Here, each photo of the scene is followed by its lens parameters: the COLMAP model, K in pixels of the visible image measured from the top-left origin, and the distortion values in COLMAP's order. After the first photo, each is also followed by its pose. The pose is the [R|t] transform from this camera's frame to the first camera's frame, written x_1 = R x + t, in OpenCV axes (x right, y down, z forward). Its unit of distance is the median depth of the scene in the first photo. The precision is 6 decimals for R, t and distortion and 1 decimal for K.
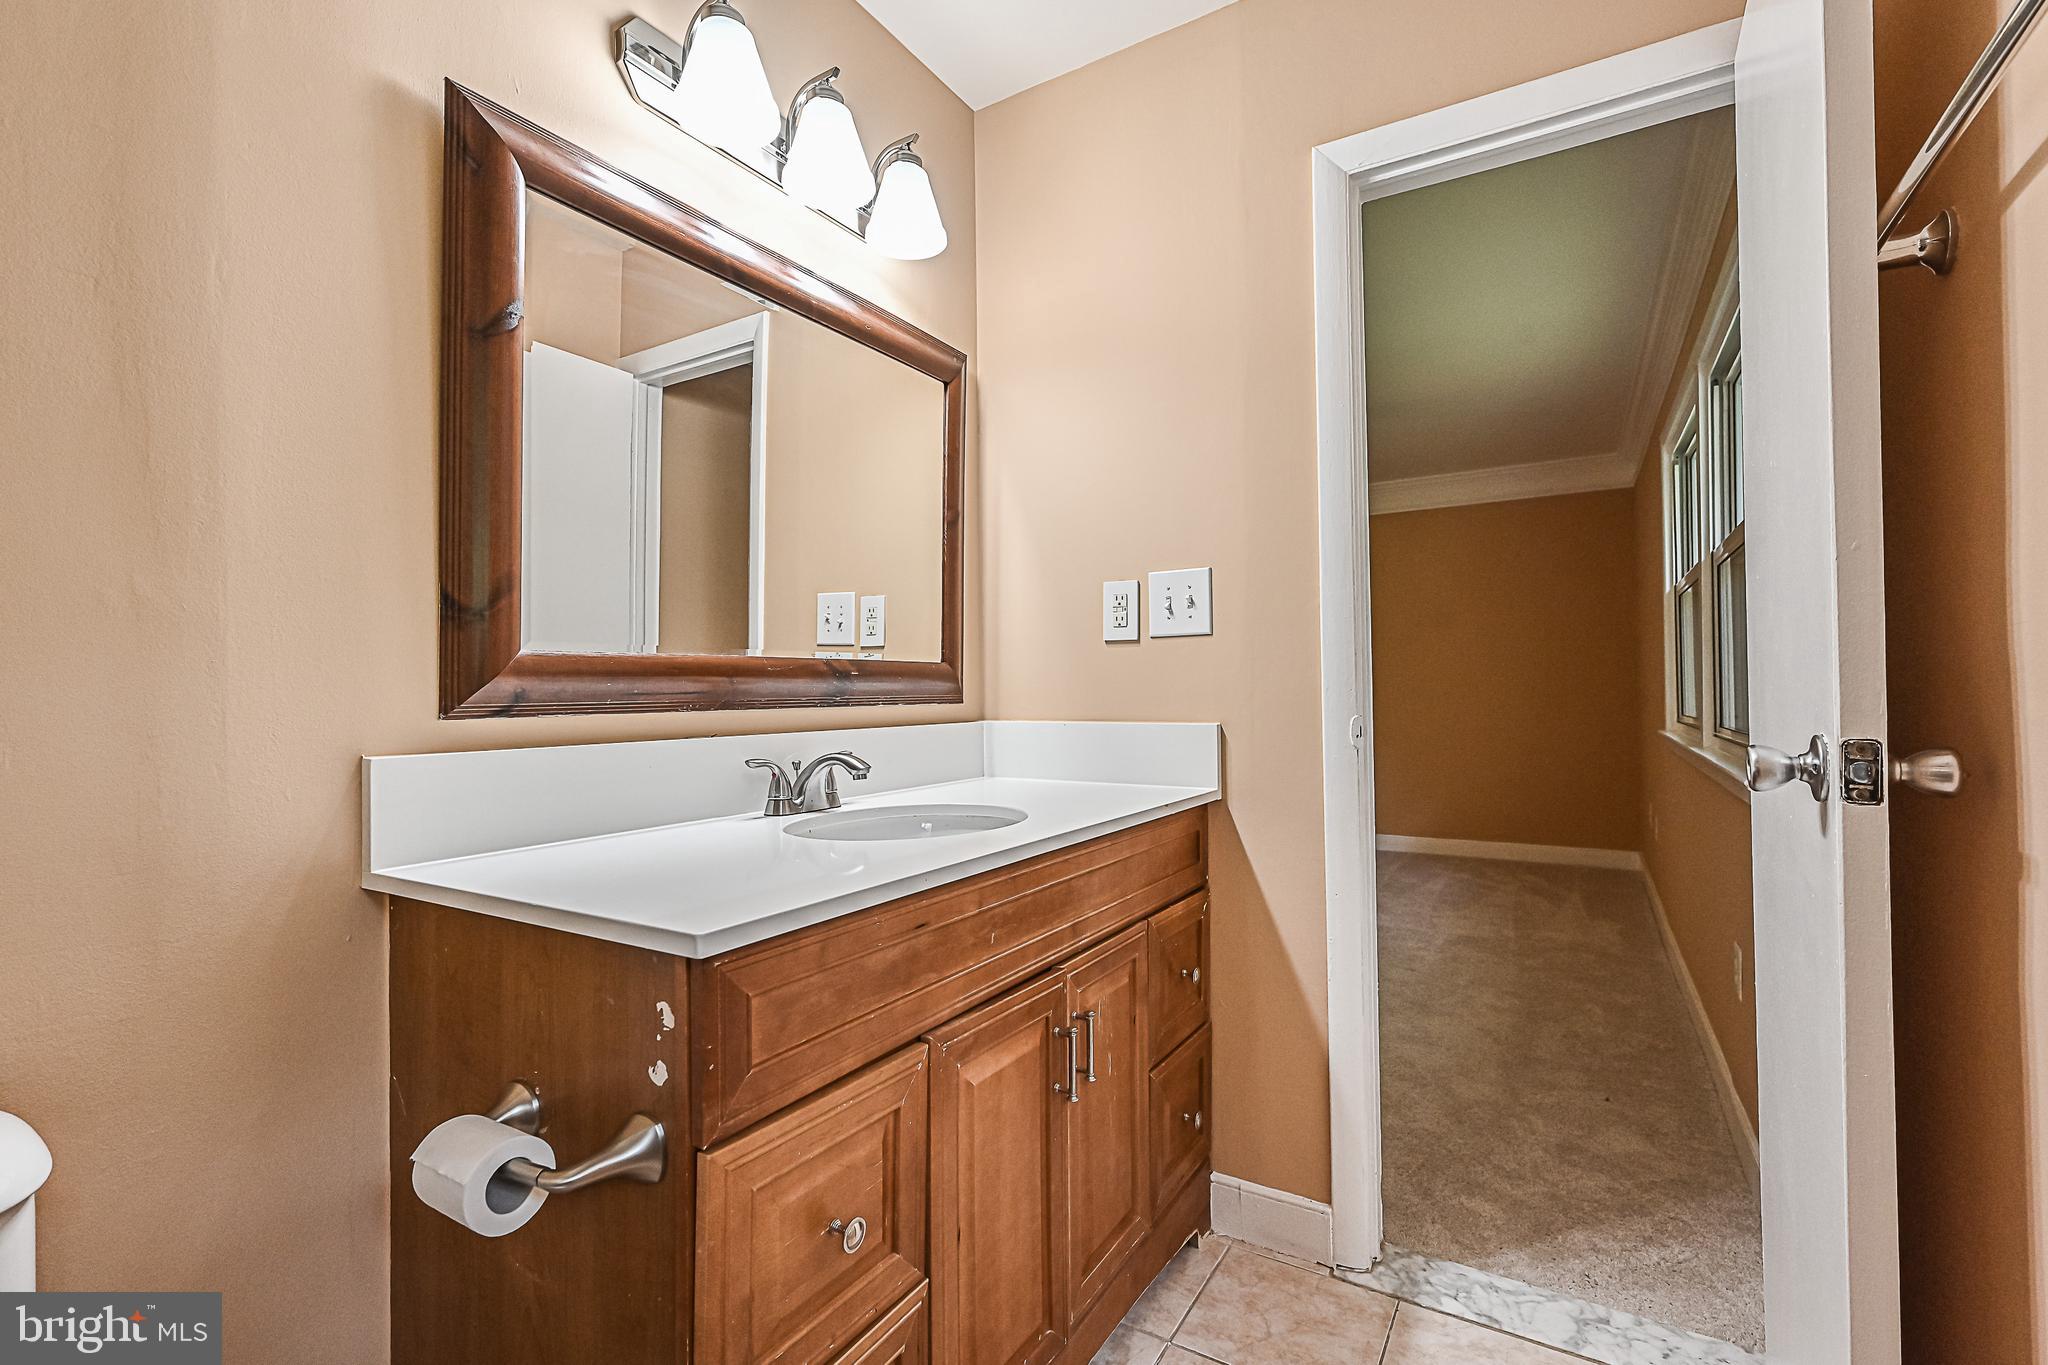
lens RADIAL K [[897.5, 0, 1019.6], [0, 897.5, 679.7], [0, 0, 1]] dist [0.000449, -0.000975]
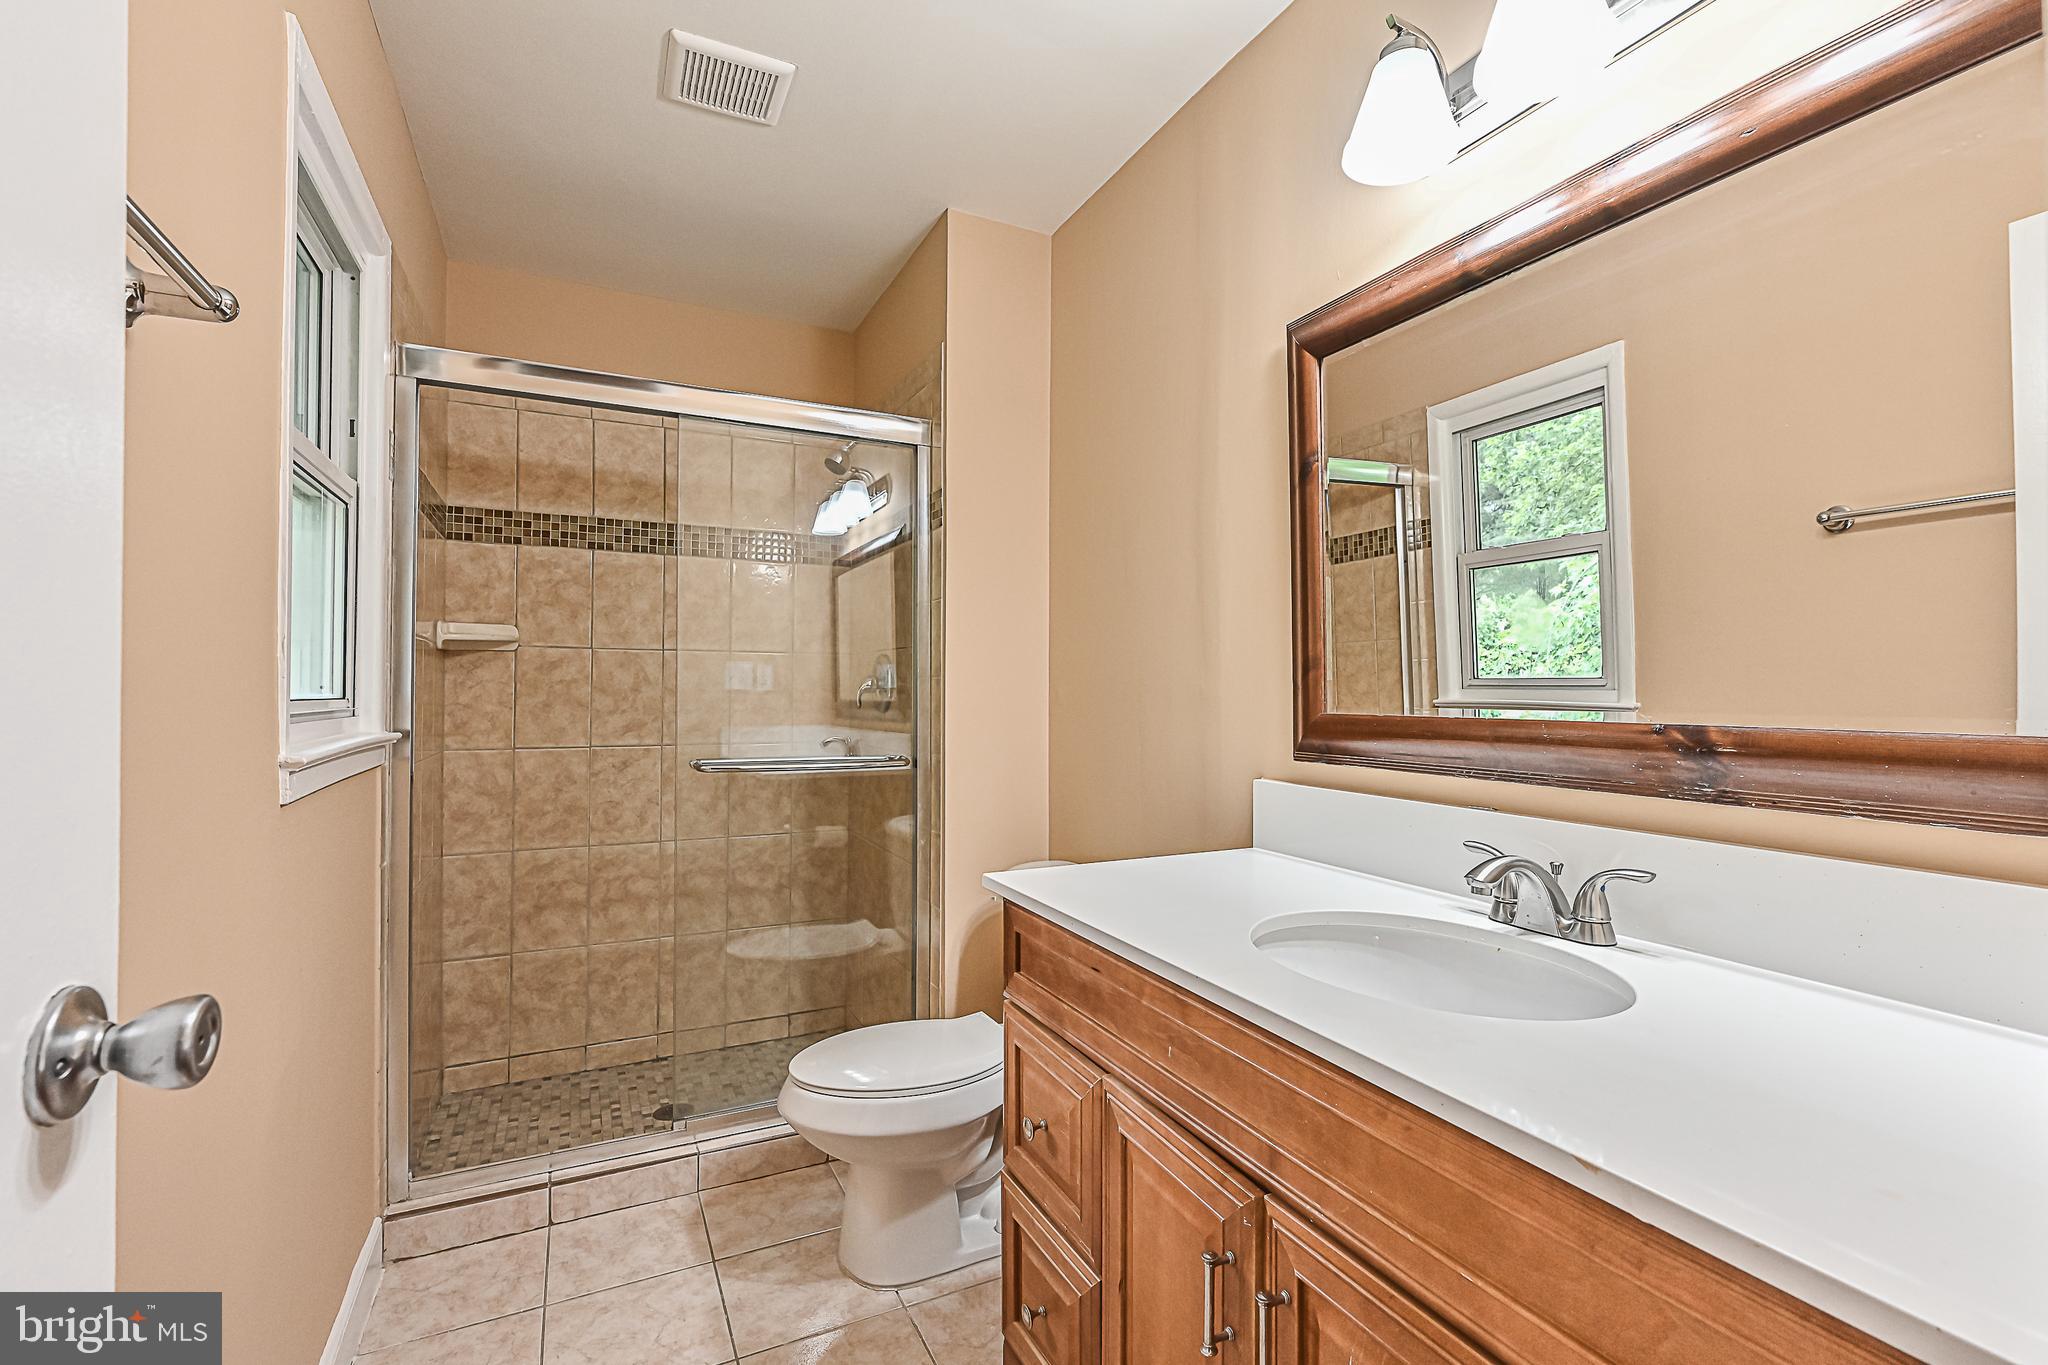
lens RADIAL K [[897.5, 0, 1019.6], [0, 897.5, 679.7], [0, 0, 1]] dist [0.000449, -0.000975]
pose [[-0.527552, -0.002713, -0.849518, 0.819087], [0.014854, 0.999813, -0.012417, -0.076521], [0.849393, -0.019169, -0.527413, 1.359429]]
